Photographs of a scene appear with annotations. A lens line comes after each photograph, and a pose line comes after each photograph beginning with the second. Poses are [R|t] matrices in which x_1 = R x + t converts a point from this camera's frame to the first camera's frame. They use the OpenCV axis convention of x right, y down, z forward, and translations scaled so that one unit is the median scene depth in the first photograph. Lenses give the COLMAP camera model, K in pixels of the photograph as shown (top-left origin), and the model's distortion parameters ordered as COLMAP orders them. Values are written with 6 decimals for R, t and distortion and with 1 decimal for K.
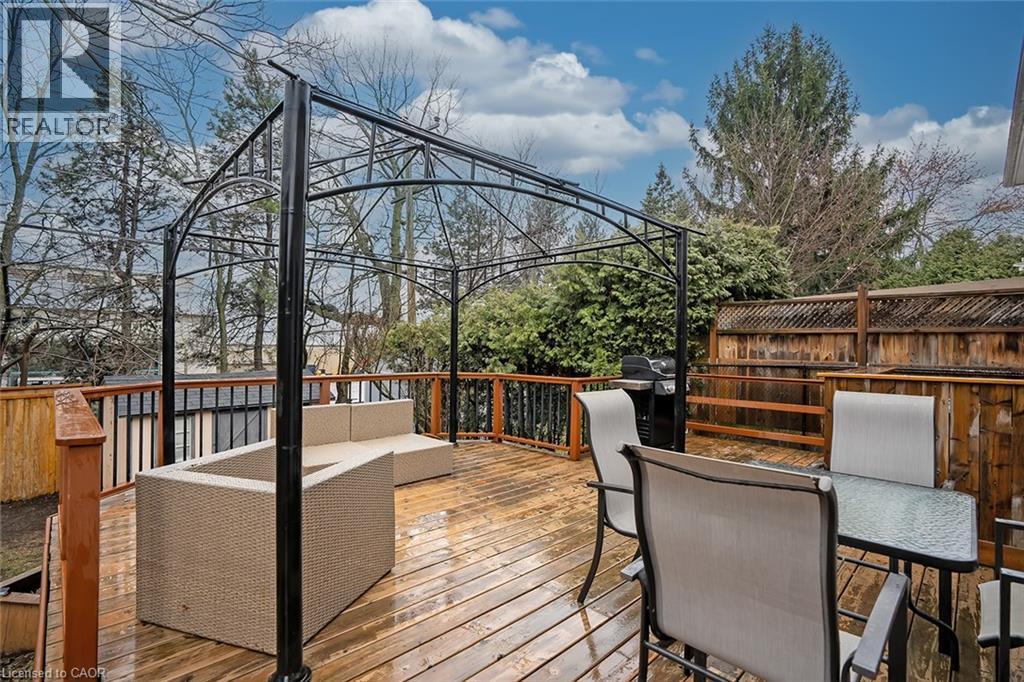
lens RADIAL K [[472.1, 0, 511.5], [0, 472.1, 346.7], [0, 0, 1]] dist [0.021703, 0.005710]
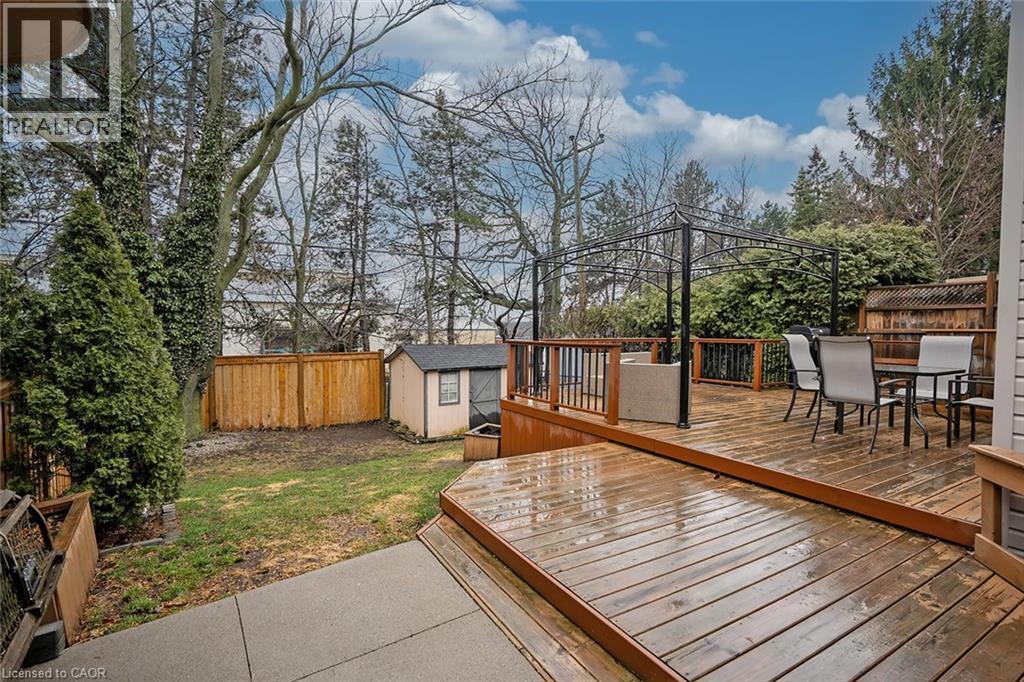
lens RADIAL K [[472.1, 0, 510.8], [0, 472.1, 339.8], [0, 0, 1]] dist [0.021703, 0.005710]
pose [[0.967816, 0.000744, -0.251659, -0.192086], [0.003806, 0.999838, 0.017591, 0.026692], [0.251632, -0.017983, 0.967656, -0.547035]]
